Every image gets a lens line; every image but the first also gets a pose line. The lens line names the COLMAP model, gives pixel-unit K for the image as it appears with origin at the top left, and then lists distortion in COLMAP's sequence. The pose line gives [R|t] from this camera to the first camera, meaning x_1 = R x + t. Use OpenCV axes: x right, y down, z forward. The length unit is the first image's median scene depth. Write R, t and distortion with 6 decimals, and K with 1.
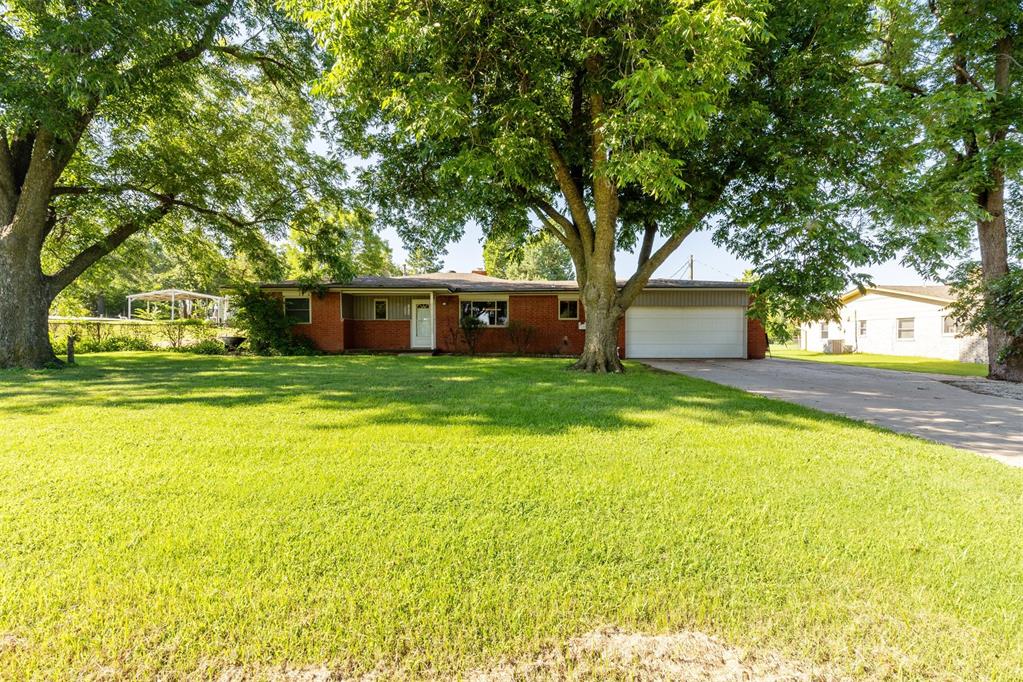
lens RADIAL K [[462.0, 0, 507.1], [0, 462.0, 338.7], [0, 0, 1]] dist [0.032783, -0.000115]
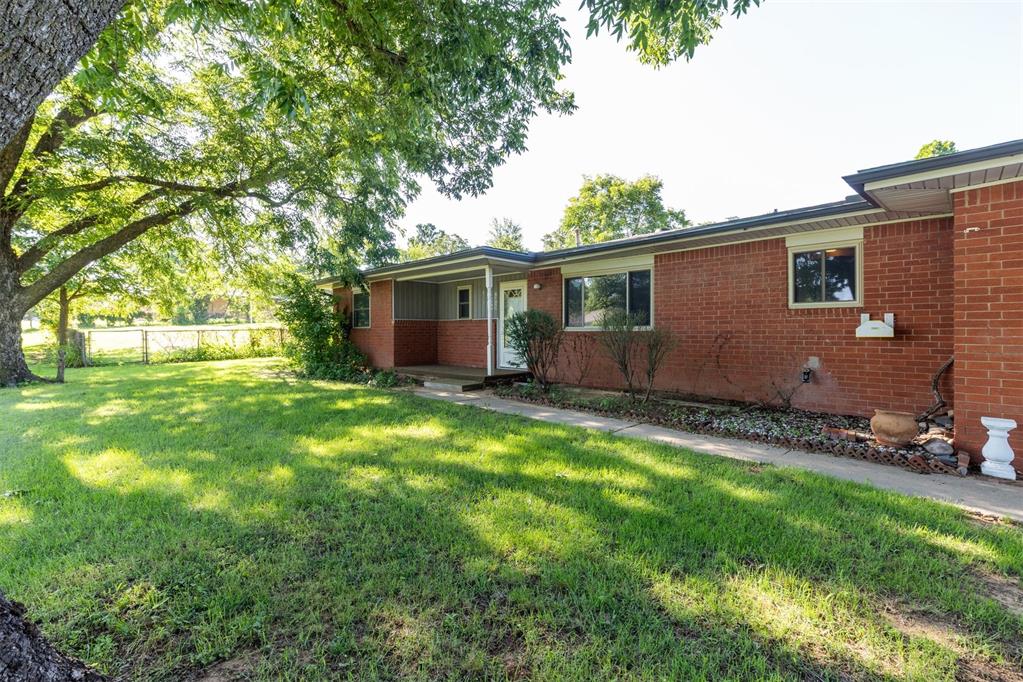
lens RADIAL K [[462.0, 0, 507.9], [0, 462.0, 342.5], [0, 0, 1]] dist [0.032783, -0.000115]
pose [[0.706608, 0.014457, -0.707457, 0.237644], [-0.005817, 0.999876, 0.014623, -0.021956], [0.707581, -0.006218, 0.706605, 0.682382]]
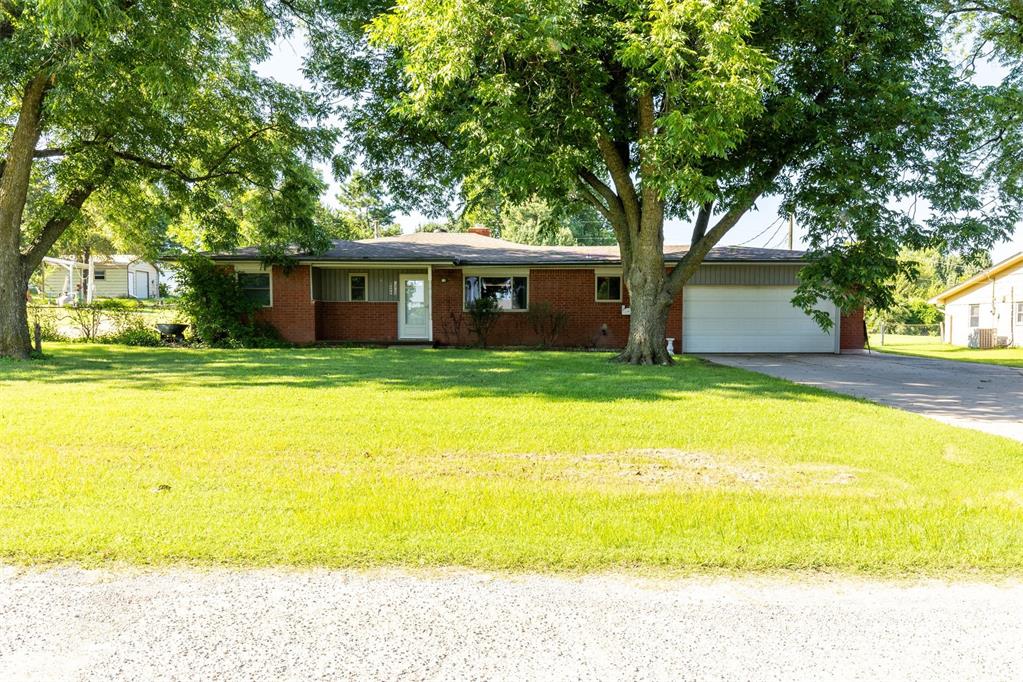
lens RADIAL K [[824.2, 0, 515.0], [0, 824.2, 363.8], [0, 0, 1]] dist [0.026100, 0.000449]
pose [[0.999614, 0.000695, 0.027770, -0.064076], [-0.001966, 0.998949, 0.045784, -0.001887], [-0.027709, -0.045821, 0.998565, -0.386984]]
